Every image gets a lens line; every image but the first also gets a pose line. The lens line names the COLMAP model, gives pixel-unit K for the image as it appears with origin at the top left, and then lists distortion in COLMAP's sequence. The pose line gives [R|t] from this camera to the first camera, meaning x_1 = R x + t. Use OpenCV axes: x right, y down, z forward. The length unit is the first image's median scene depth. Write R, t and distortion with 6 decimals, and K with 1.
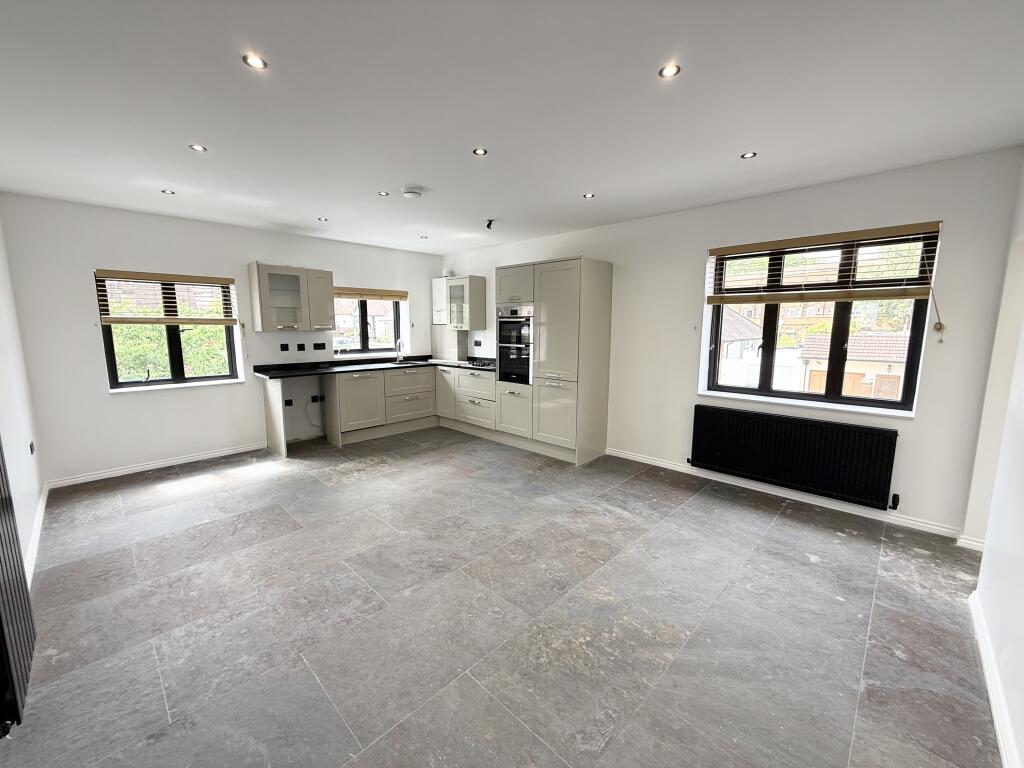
lens RADIAL K [[408.8, 0, 507.9], [0, 408.8, 384.5], [0, 0, 1]] dist [0.000495, -0.000233]
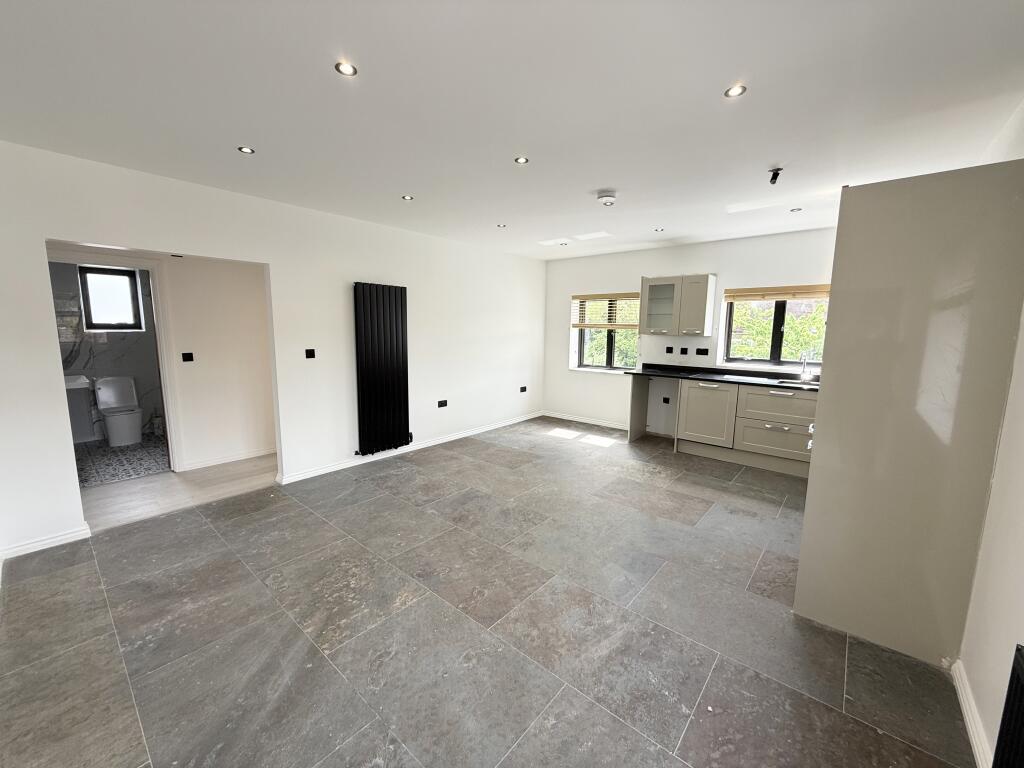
lens RADIAL K [[408.8, 0, 510.6], [0, 408.8, 385.9], [0, 0, 1]] dist [0.000495, -0.000233]
pose [[0.068210, 0.143050, -0.987362, 0.715413], [-0.153692, 0.979360, 0.131273, -0.102298], [0.985762, 0.142796, 0.088788, 0.676022]]
